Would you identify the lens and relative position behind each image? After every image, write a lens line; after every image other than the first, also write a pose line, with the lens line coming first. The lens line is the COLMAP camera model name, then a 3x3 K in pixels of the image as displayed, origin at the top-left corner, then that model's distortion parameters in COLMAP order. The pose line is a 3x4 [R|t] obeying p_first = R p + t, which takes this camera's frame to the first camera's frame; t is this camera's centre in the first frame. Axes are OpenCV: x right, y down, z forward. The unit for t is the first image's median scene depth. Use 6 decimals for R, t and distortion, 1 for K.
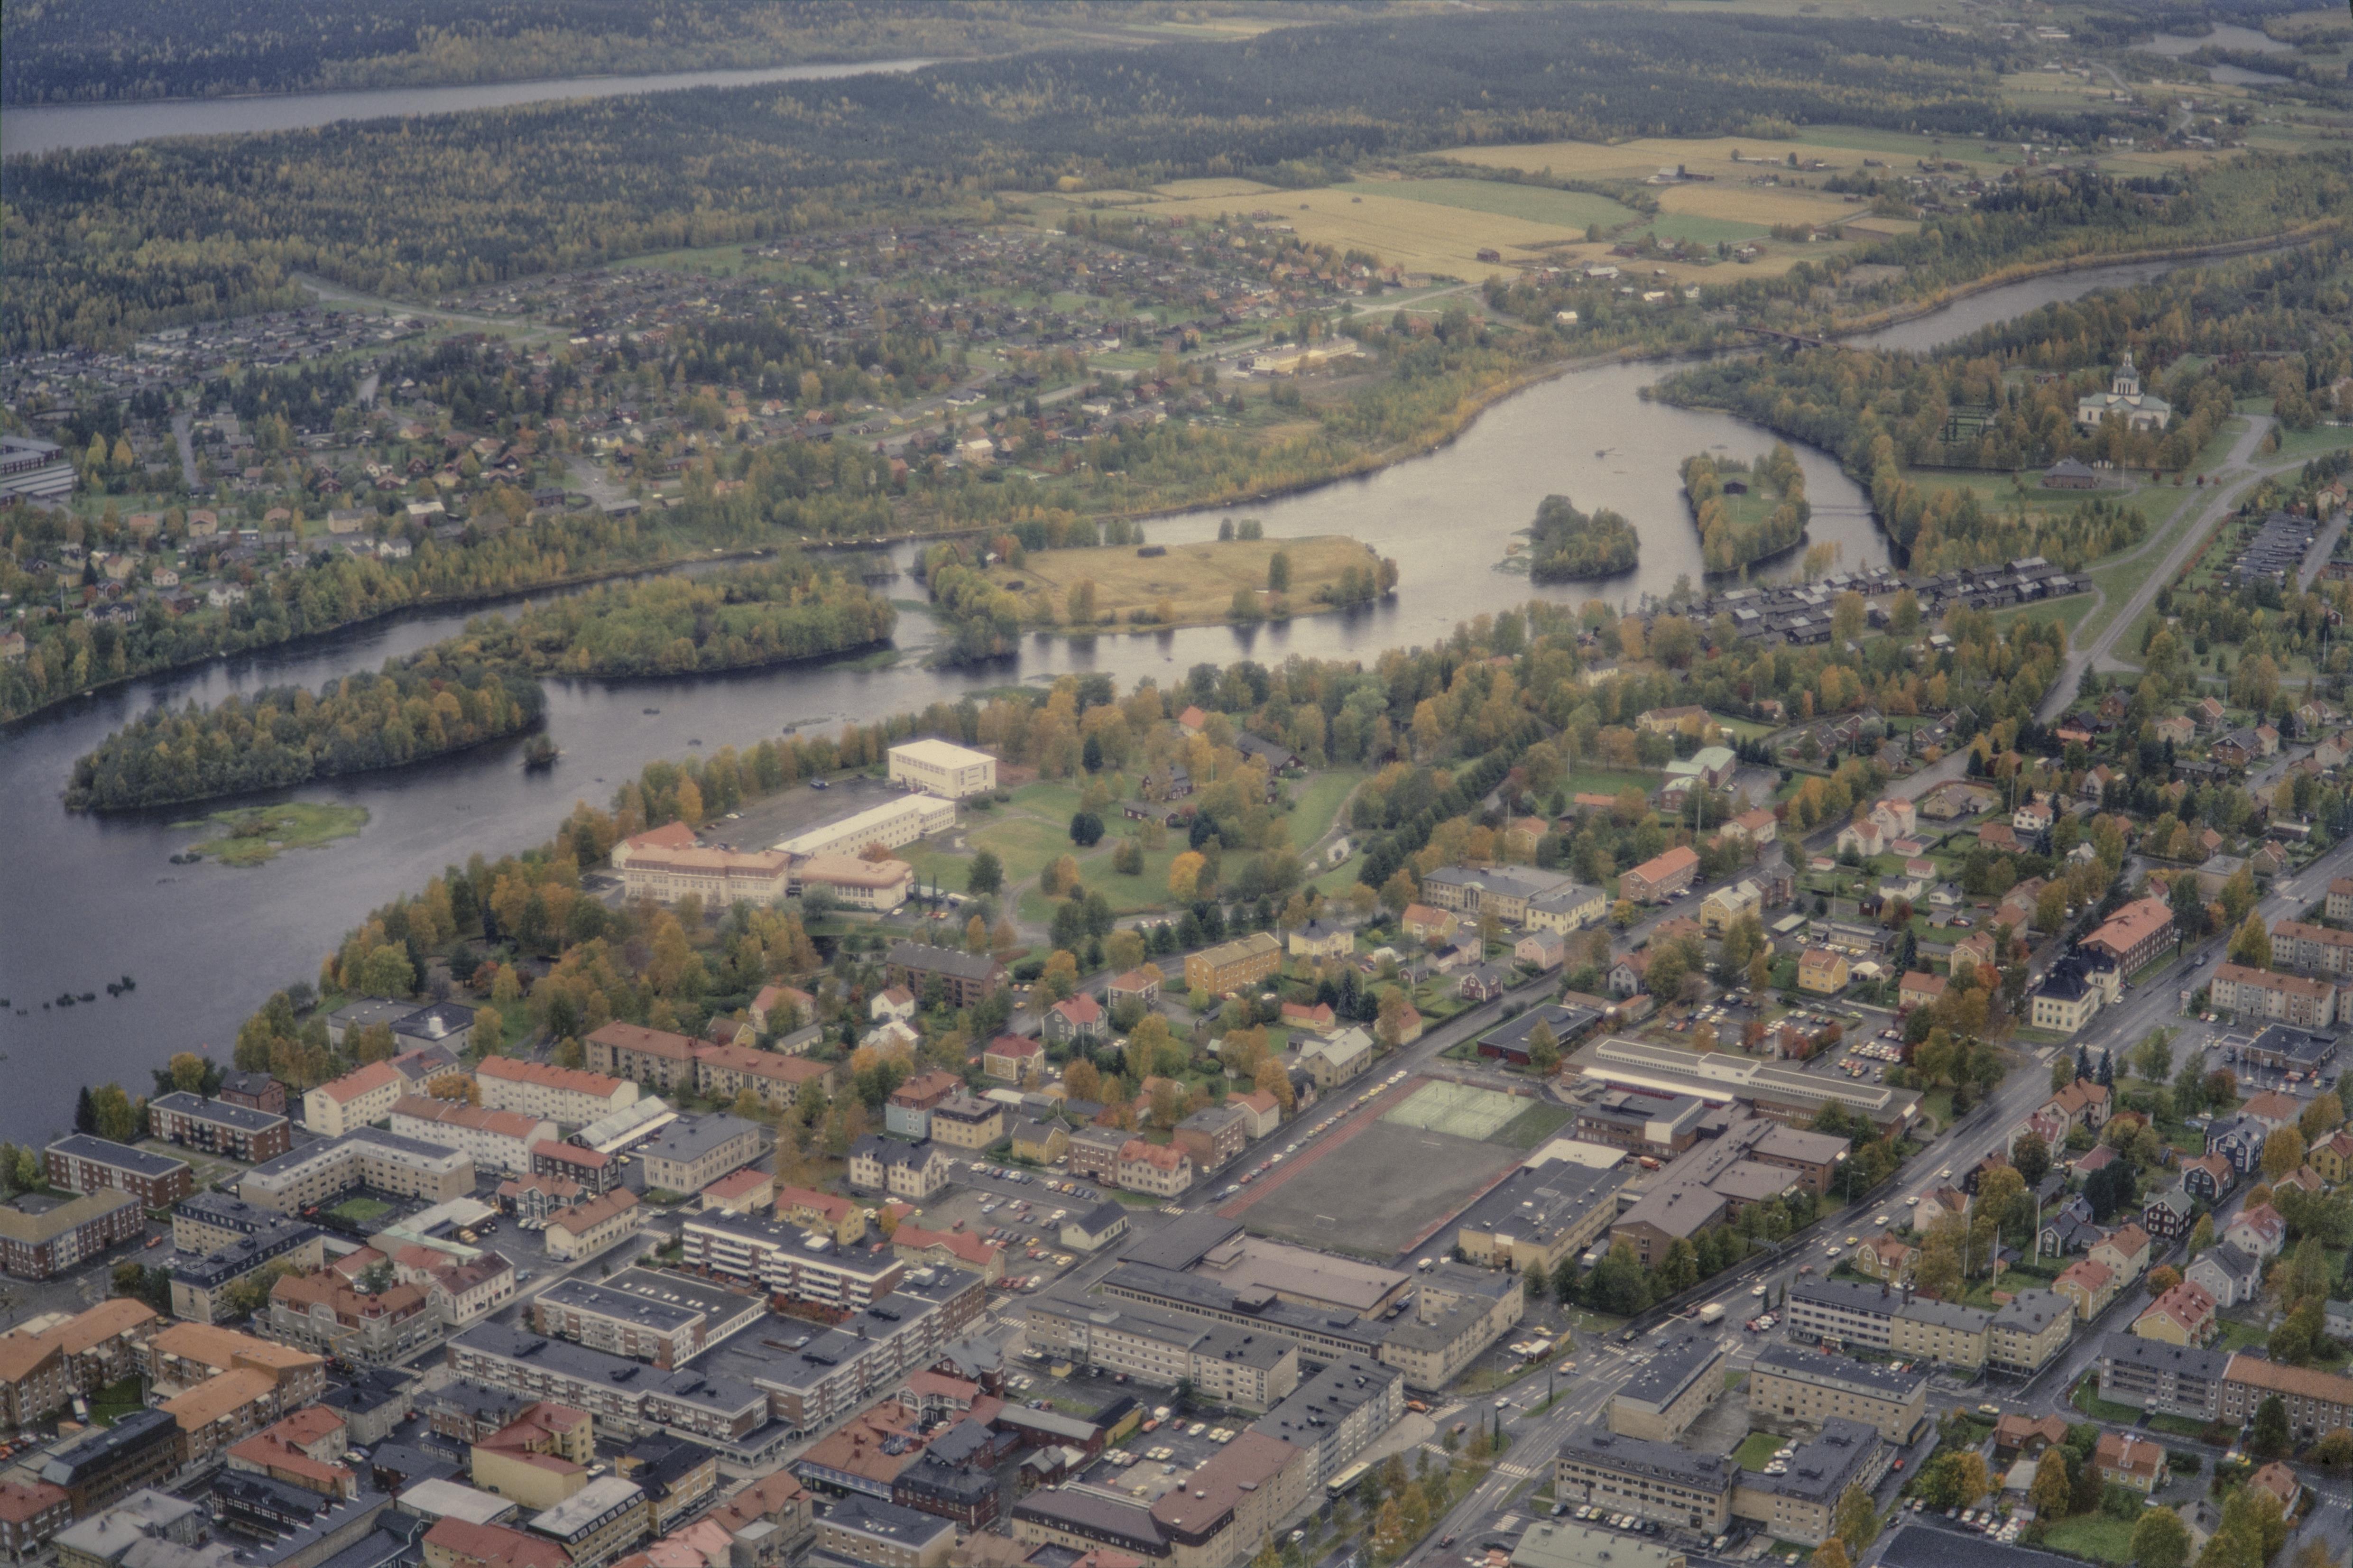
lens RADIAL K [[3513.9, 0, 1176.5], [0, 3513.9, 784.0], [0, 0, 1]] dist [-0.107698, 0.149496]
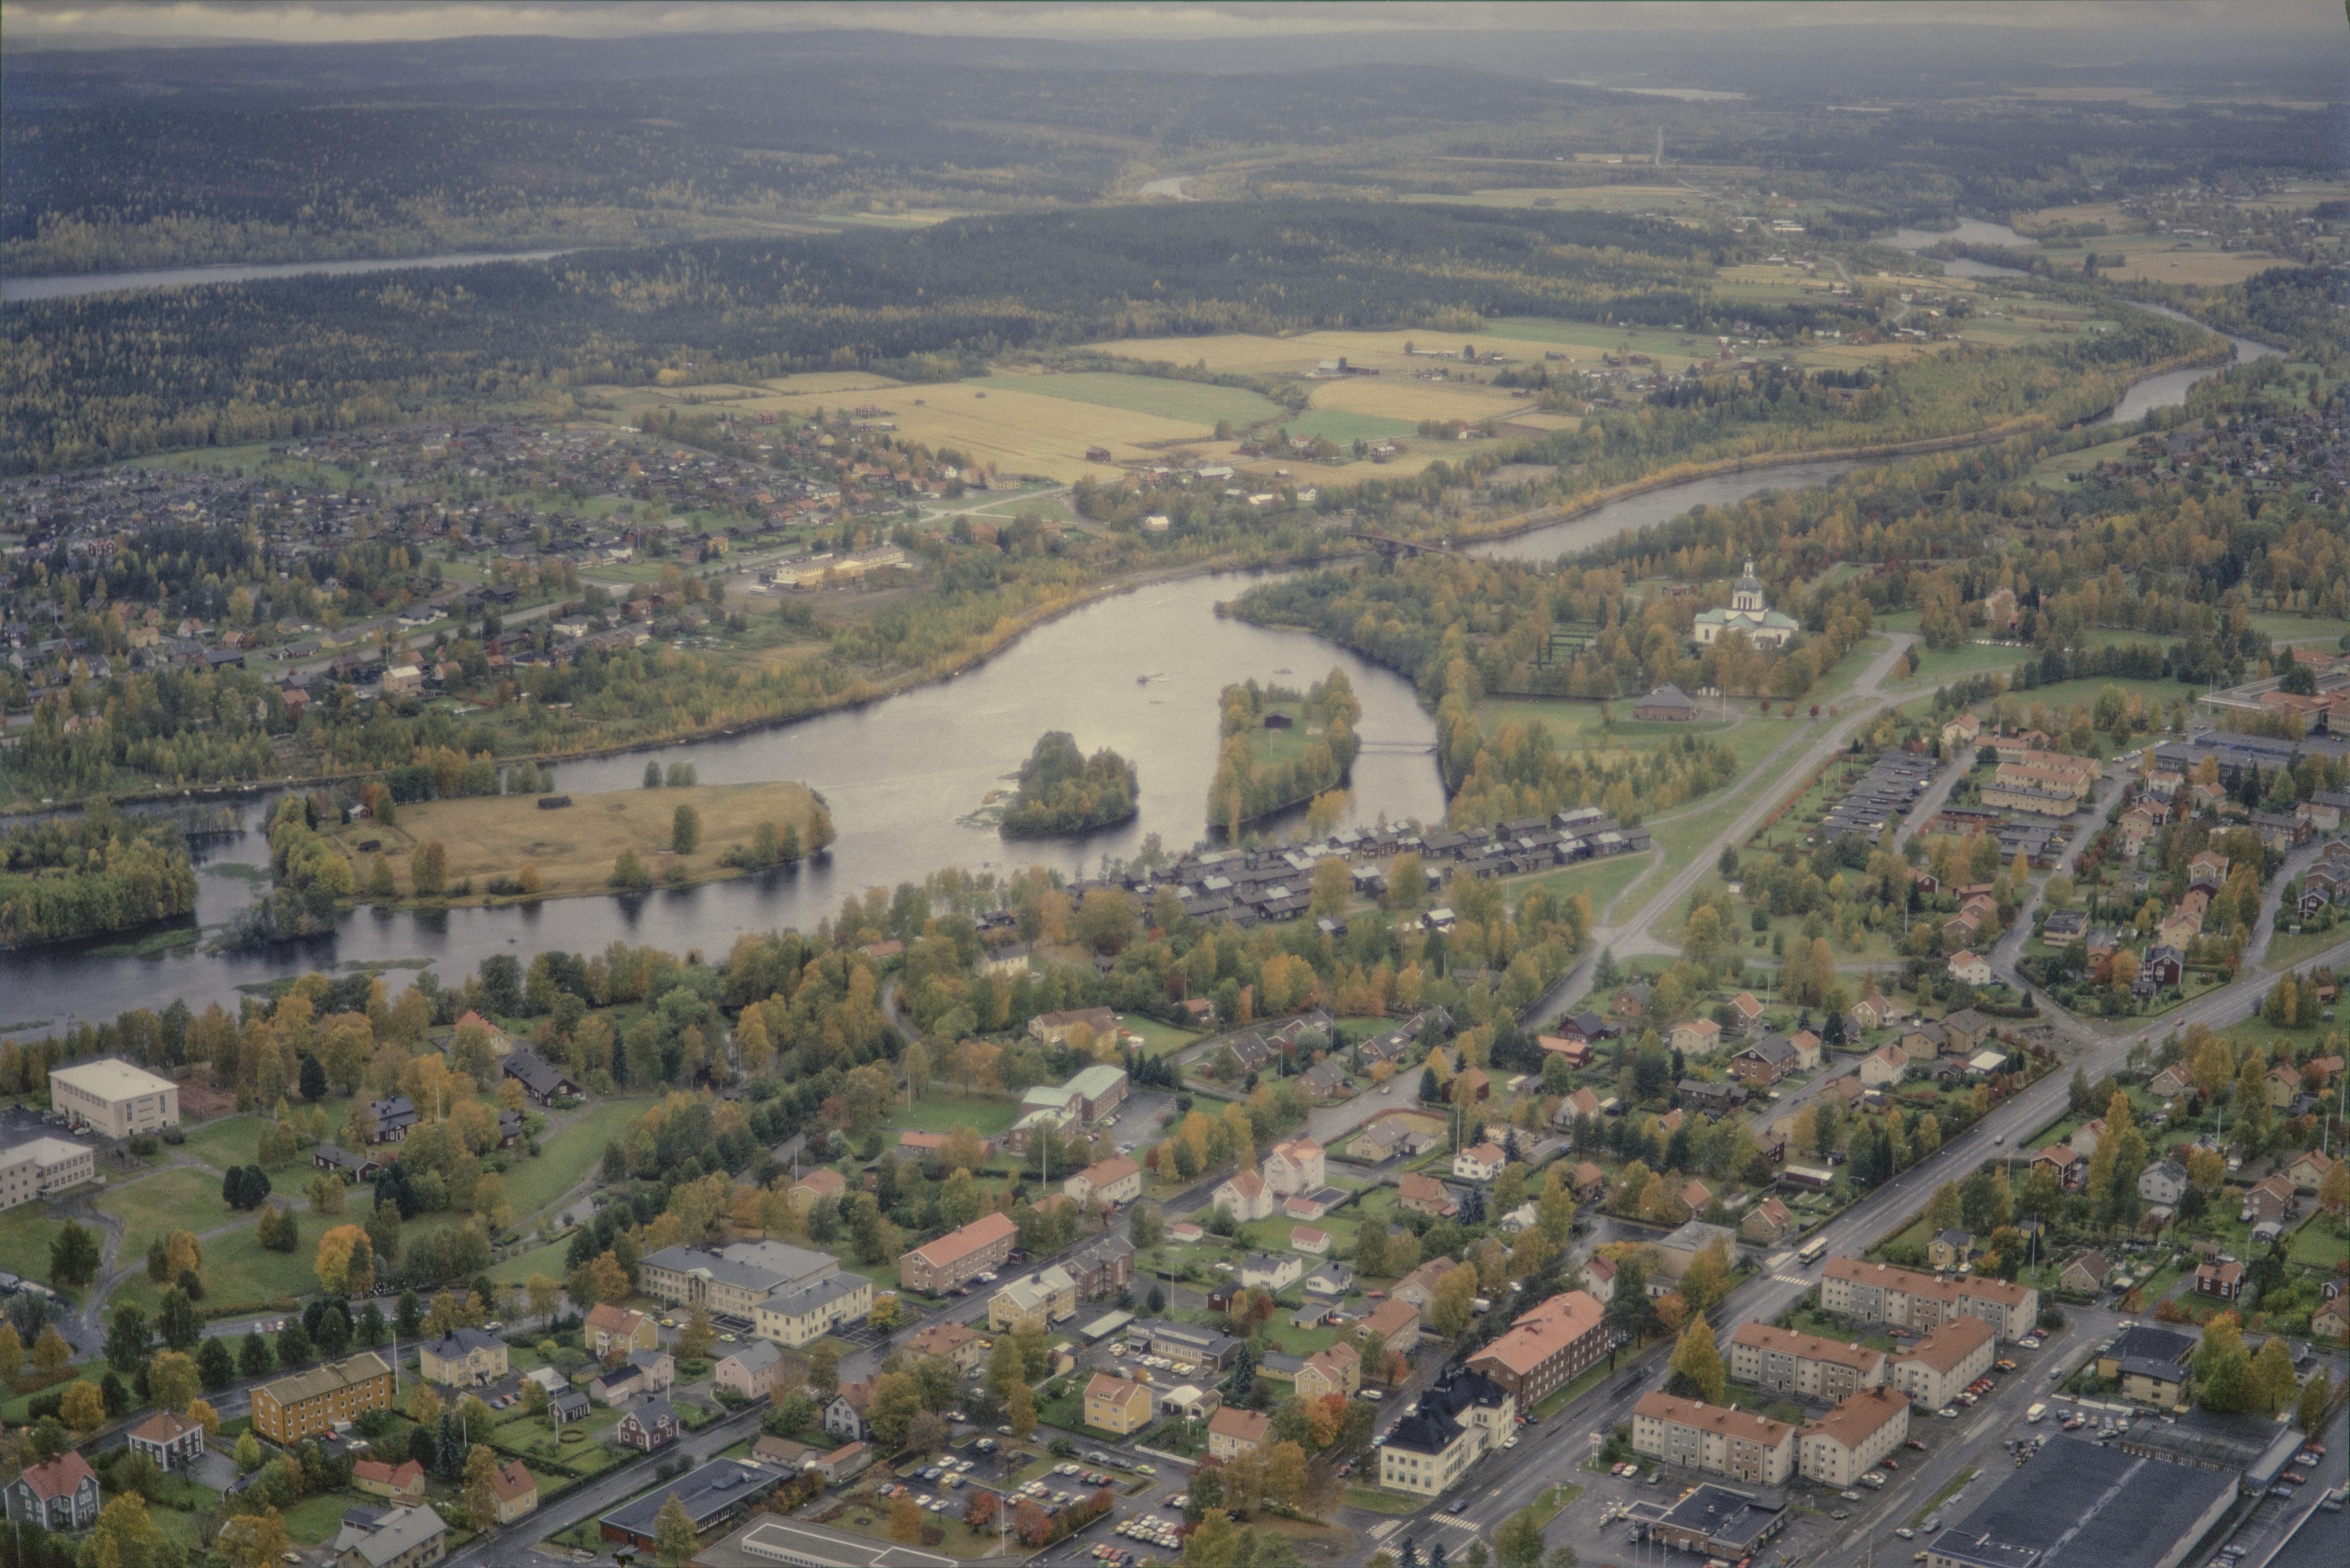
lens RADIAL K [[3509.6, 0, 1175.0], [0, 3509.6, 784.0], [0, 0, 1]] dist [-0.107698, 0.149496]
pose [[0.998821, -0.002426, 0.048476, 0.086963], [0.005209, 0.998340, -0.057359, -0.018834], [-0.048256, 0.057544, 0.997176, 0.136500]]
